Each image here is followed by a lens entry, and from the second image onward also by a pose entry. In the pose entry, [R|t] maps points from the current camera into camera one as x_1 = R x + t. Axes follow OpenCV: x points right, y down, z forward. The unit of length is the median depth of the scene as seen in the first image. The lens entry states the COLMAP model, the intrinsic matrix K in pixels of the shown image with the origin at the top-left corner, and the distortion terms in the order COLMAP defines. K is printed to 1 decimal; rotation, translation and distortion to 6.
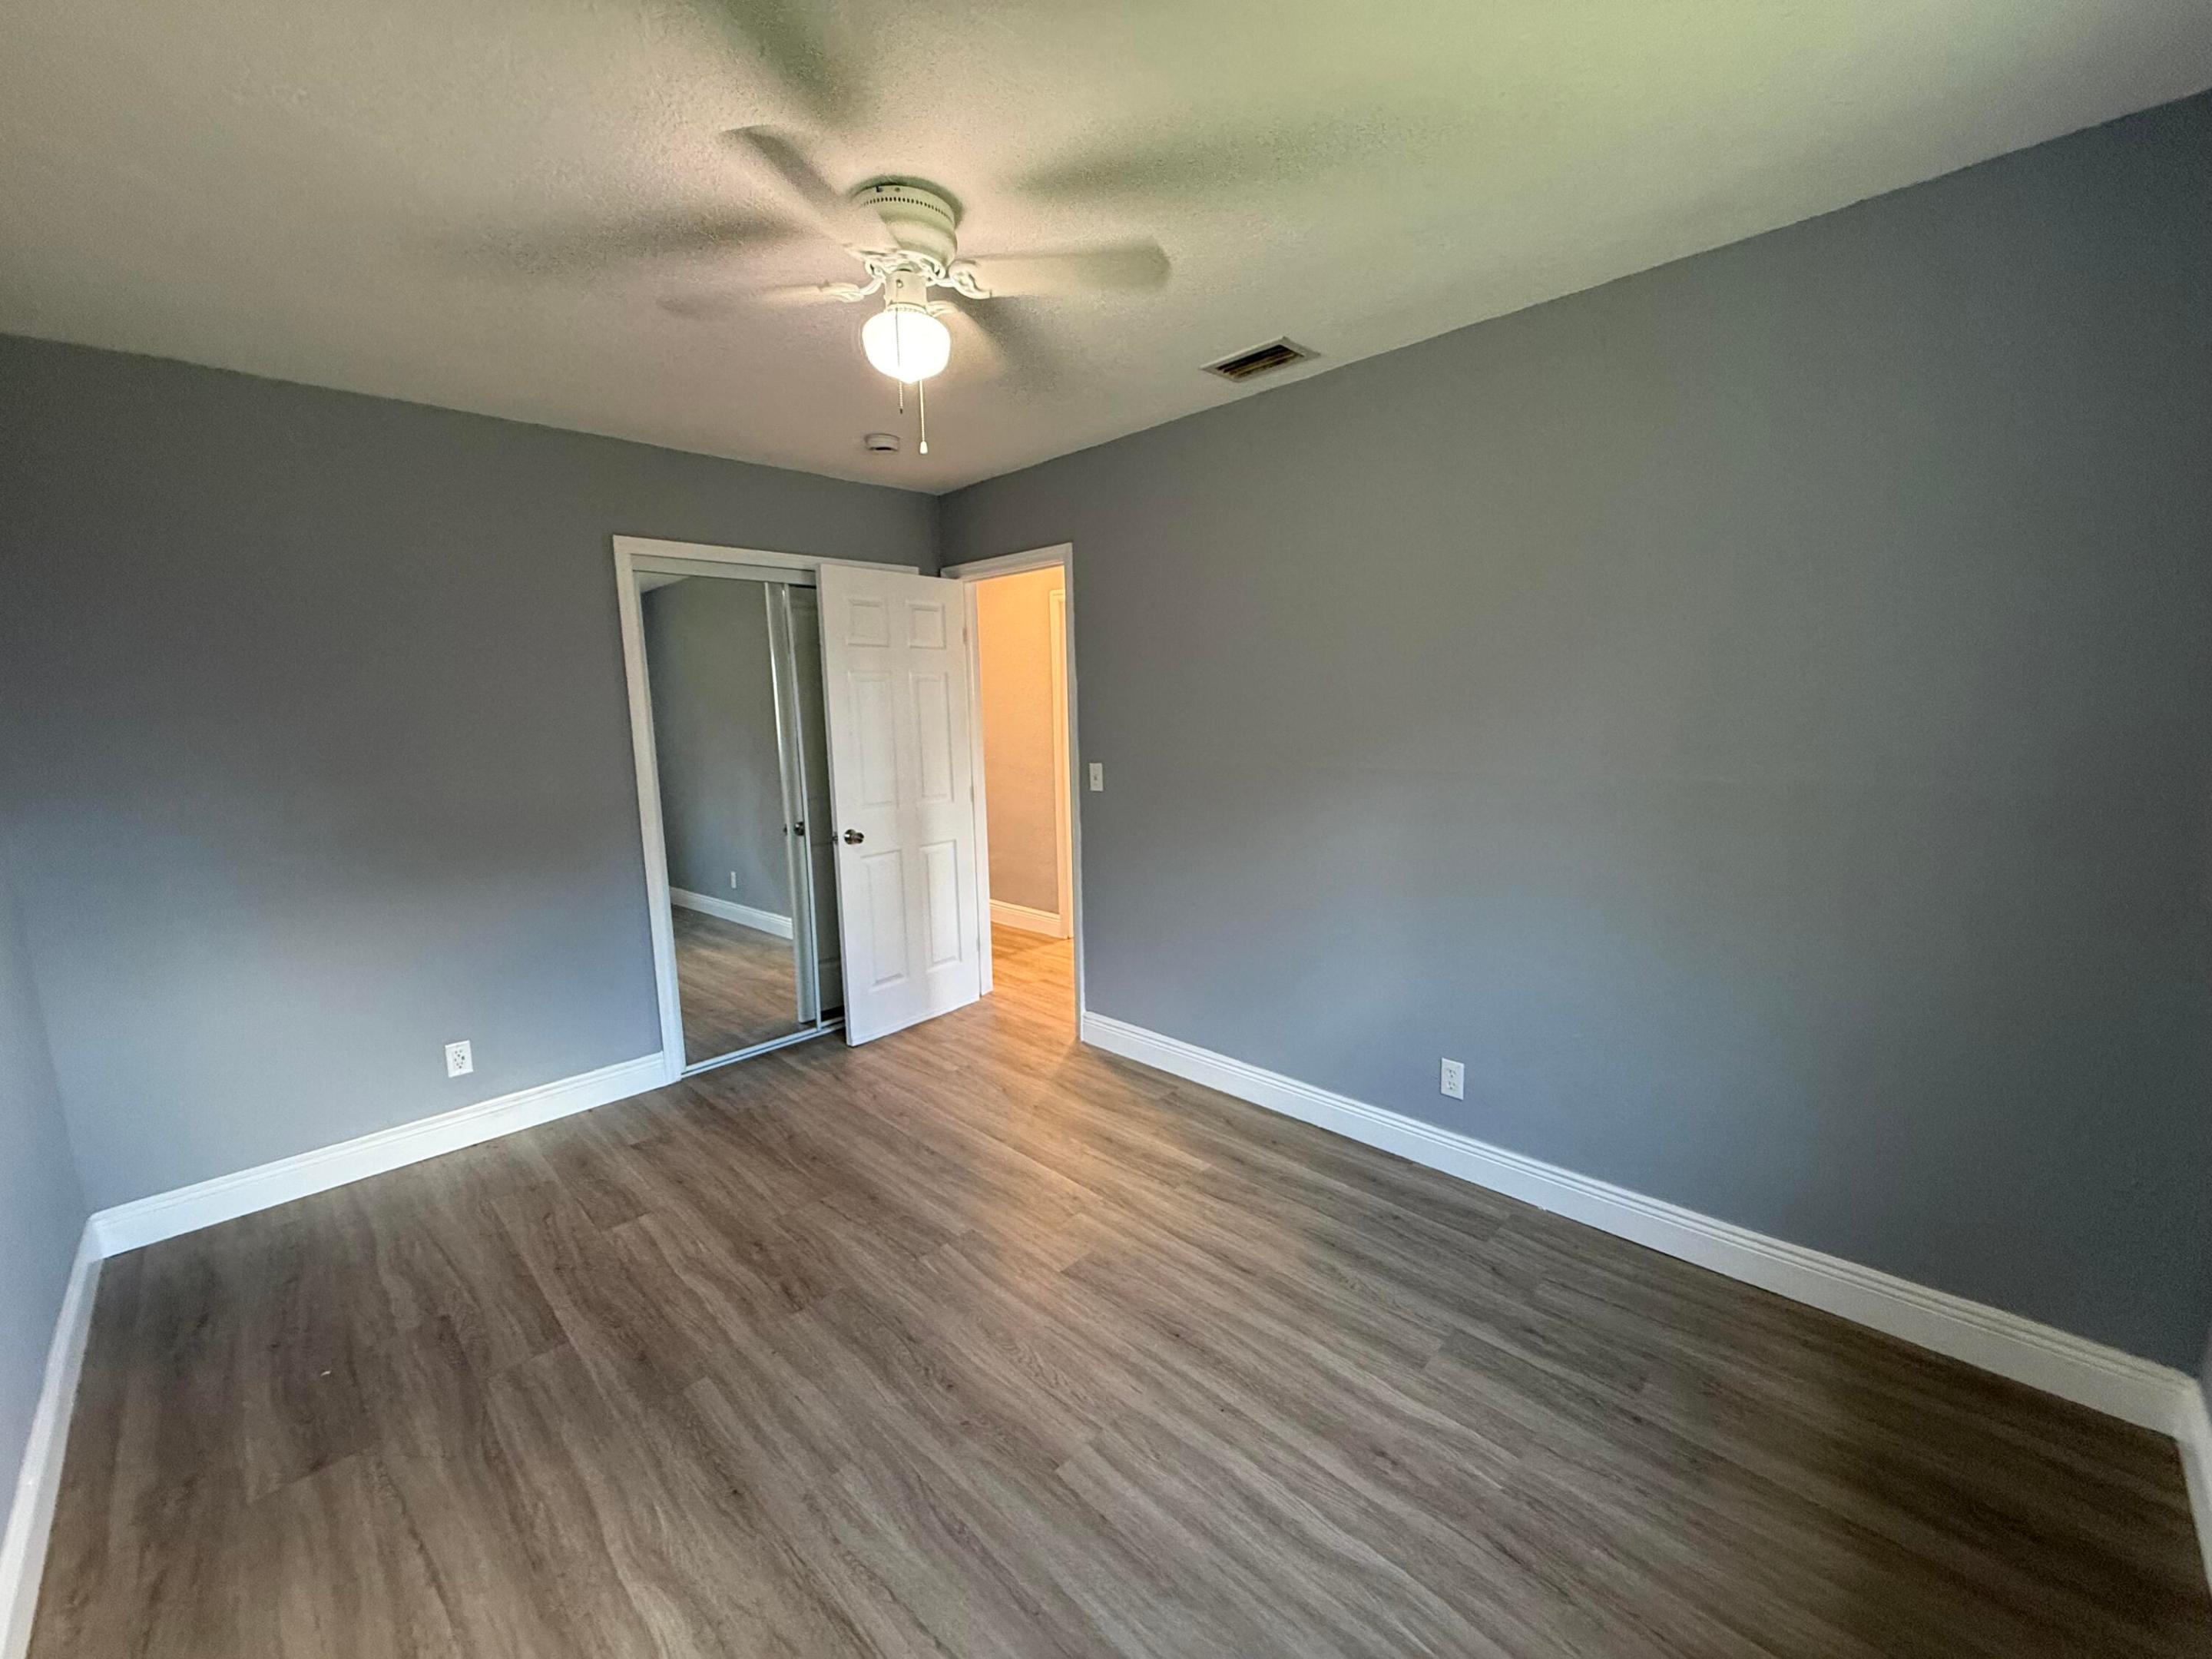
lens RADIAL K [[877.9, 0, 1101.4], [0, 877.9, 830.1], [0, 0, 1]] dist [0.000880, -0.000130]
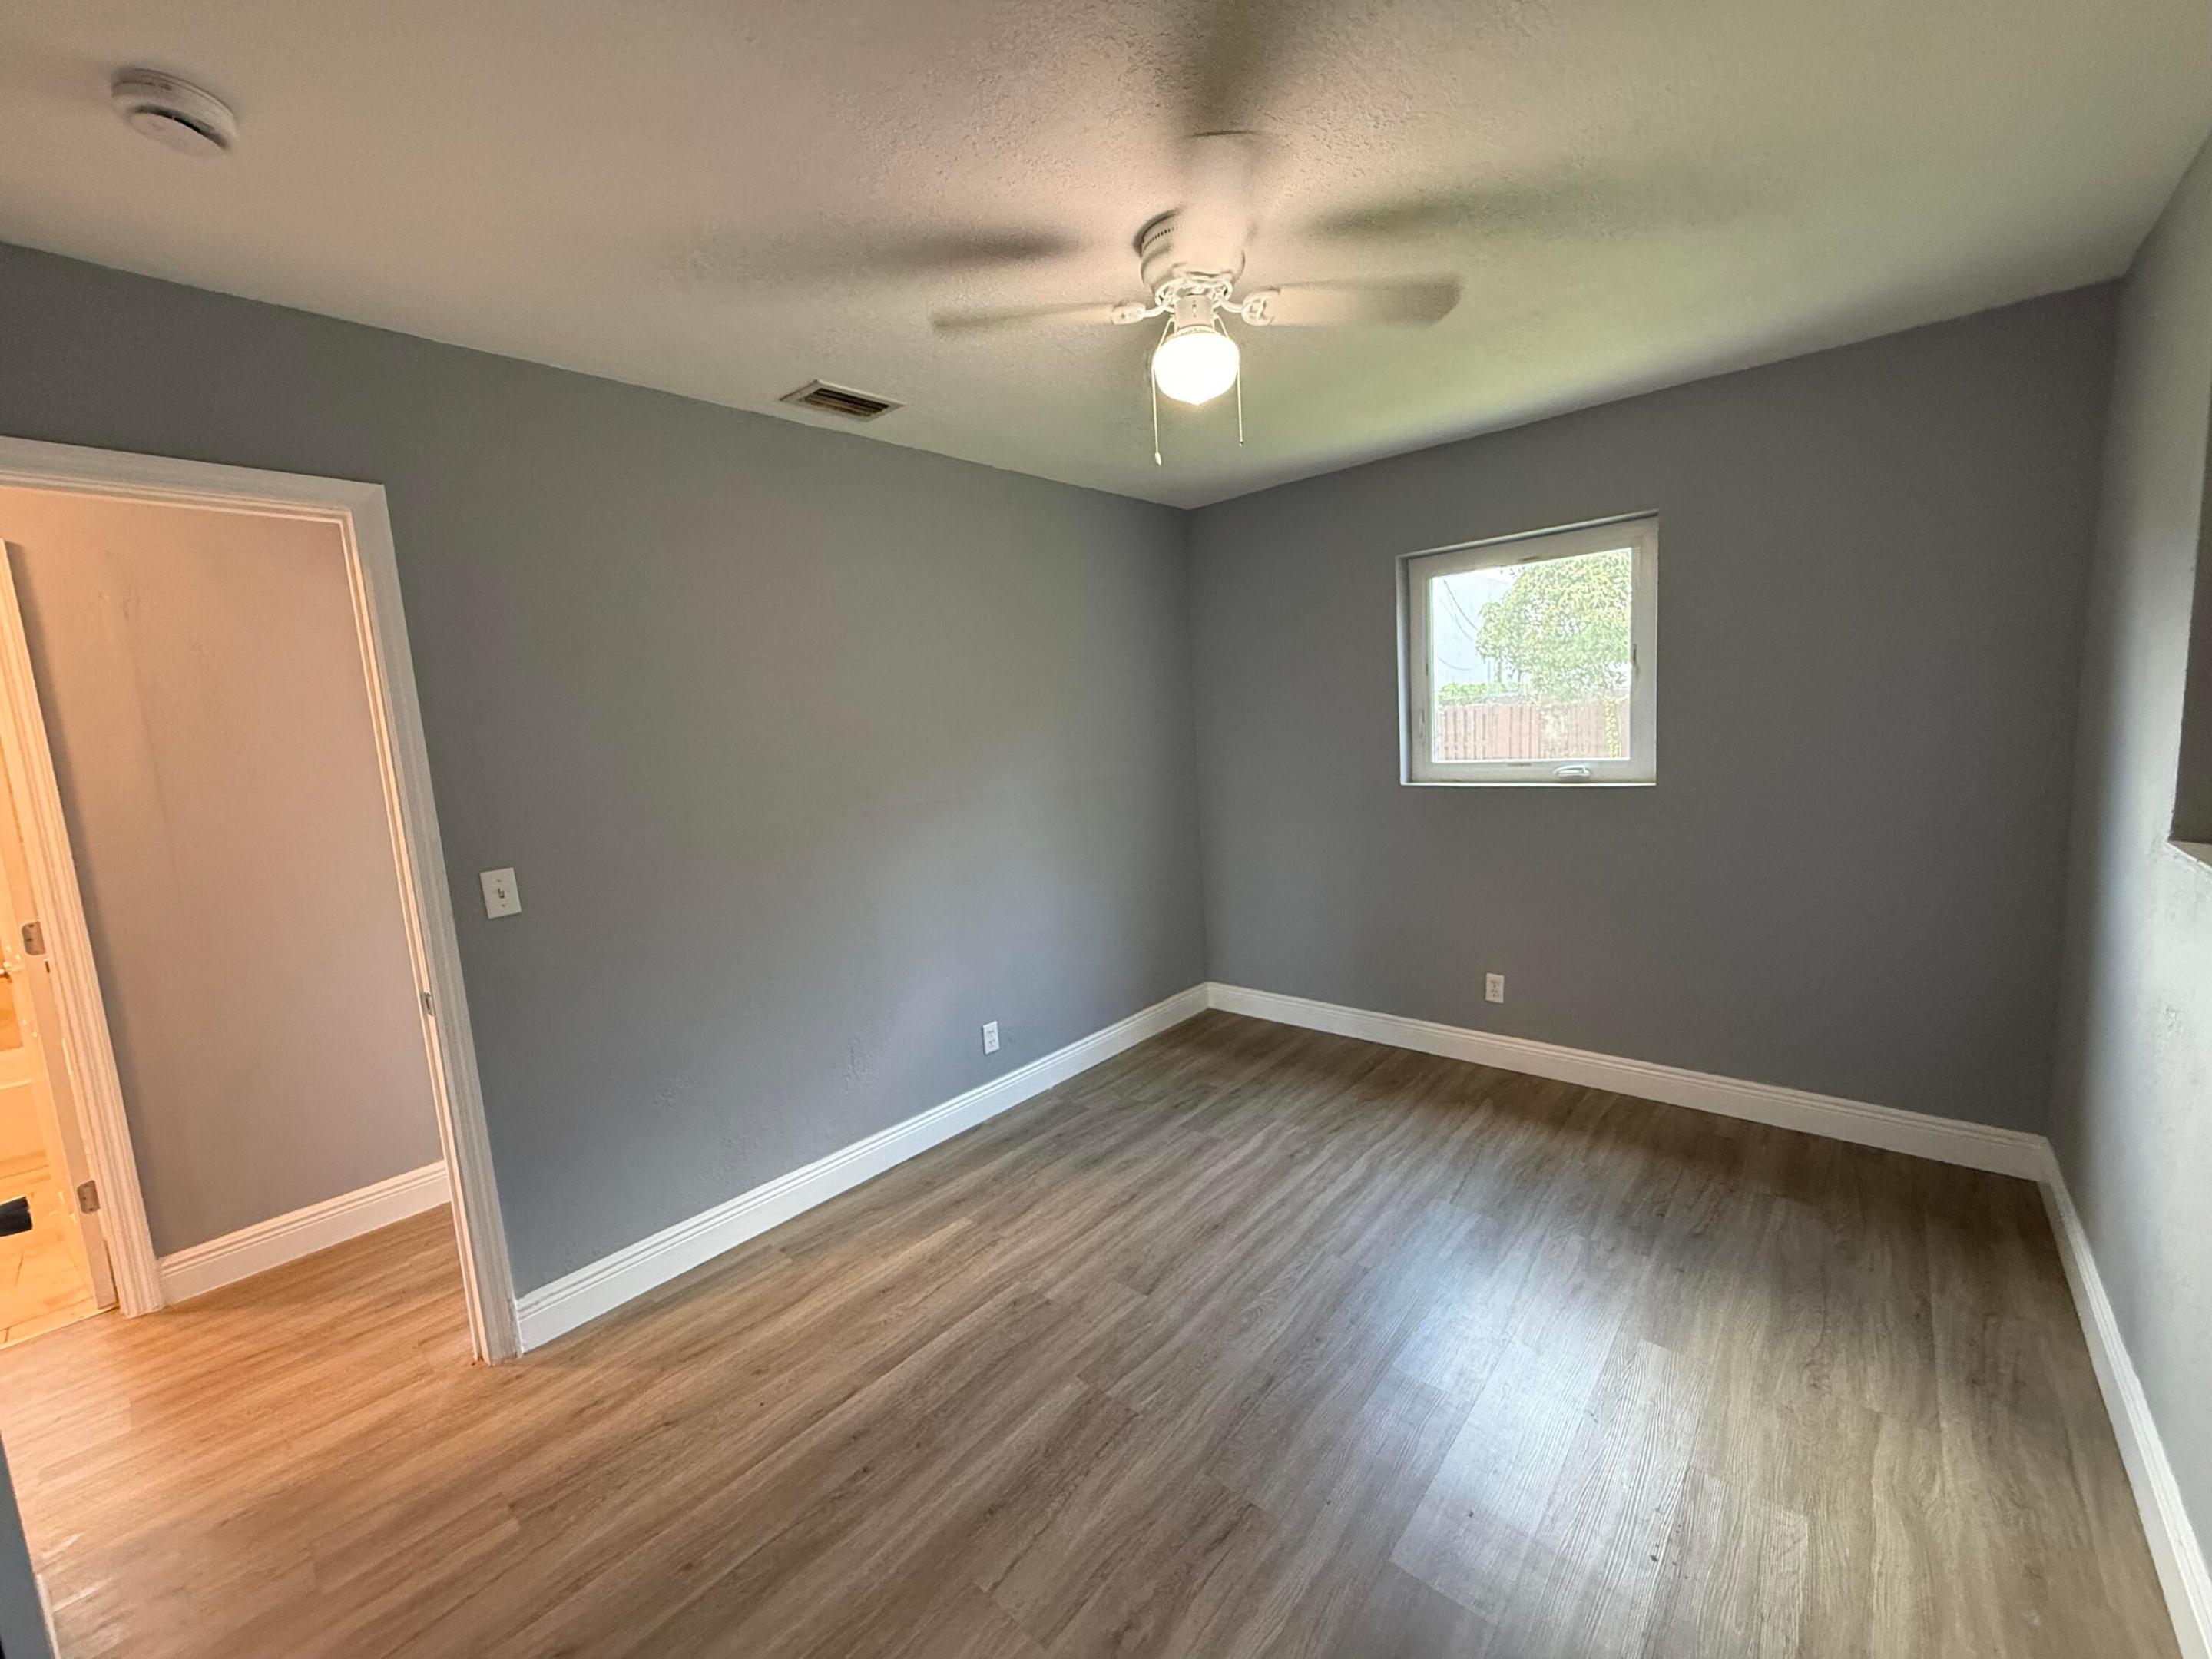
lens RADIAL K [[877.9, 0, 1101.4], [0, 877.9, 830.1], [0, 0, 1]] dist [0.000880, -0.000130]
pose [[-0.059915, -0.096830, 0.993496, -0.987911], [0.208457, 0.972126, 0.107318, -0.129051], [-0.976195, 0.213531, -0.038060, 0.981575]]
